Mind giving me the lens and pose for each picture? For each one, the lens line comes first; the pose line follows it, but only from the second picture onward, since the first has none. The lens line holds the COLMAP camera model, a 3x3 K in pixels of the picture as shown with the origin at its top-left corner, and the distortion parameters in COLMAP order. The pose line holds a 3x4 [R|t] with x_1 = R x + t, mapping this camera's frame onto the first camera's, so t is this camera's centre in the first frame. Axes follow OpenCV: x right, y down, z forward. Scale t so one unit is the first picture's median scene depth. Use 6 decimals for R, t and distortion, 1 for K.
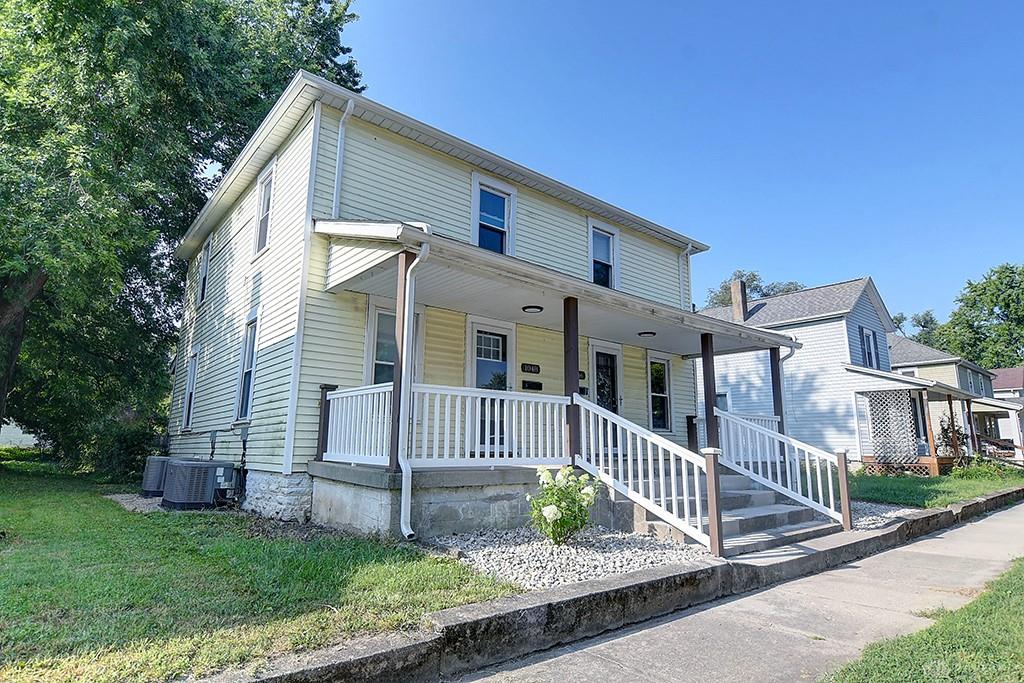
lens RADIAL K [[559.6, 0, 504.8], [0, 559.6, 340.7], [0, 0, 1]] dist [-0.008534, -0.002669]
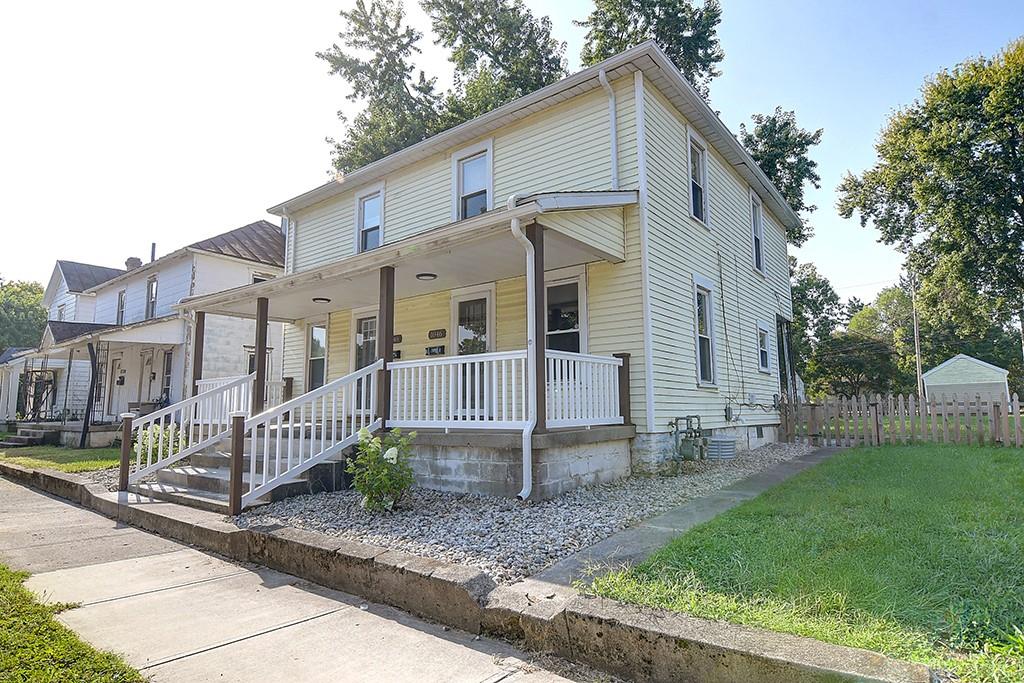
lens RADIAL K [[559.6, 0, 504.4], [0, 559.6, 344.2], [0, 0, 1]] dist [-0.008534, -0.002669]
pose [[0.194171, -0.125891, -0.972856, 1.010398], [0.191908, 0.977443, -0.088181, 0.172889], [0.962013, -0.169577, 0.213950, 0.858136]]
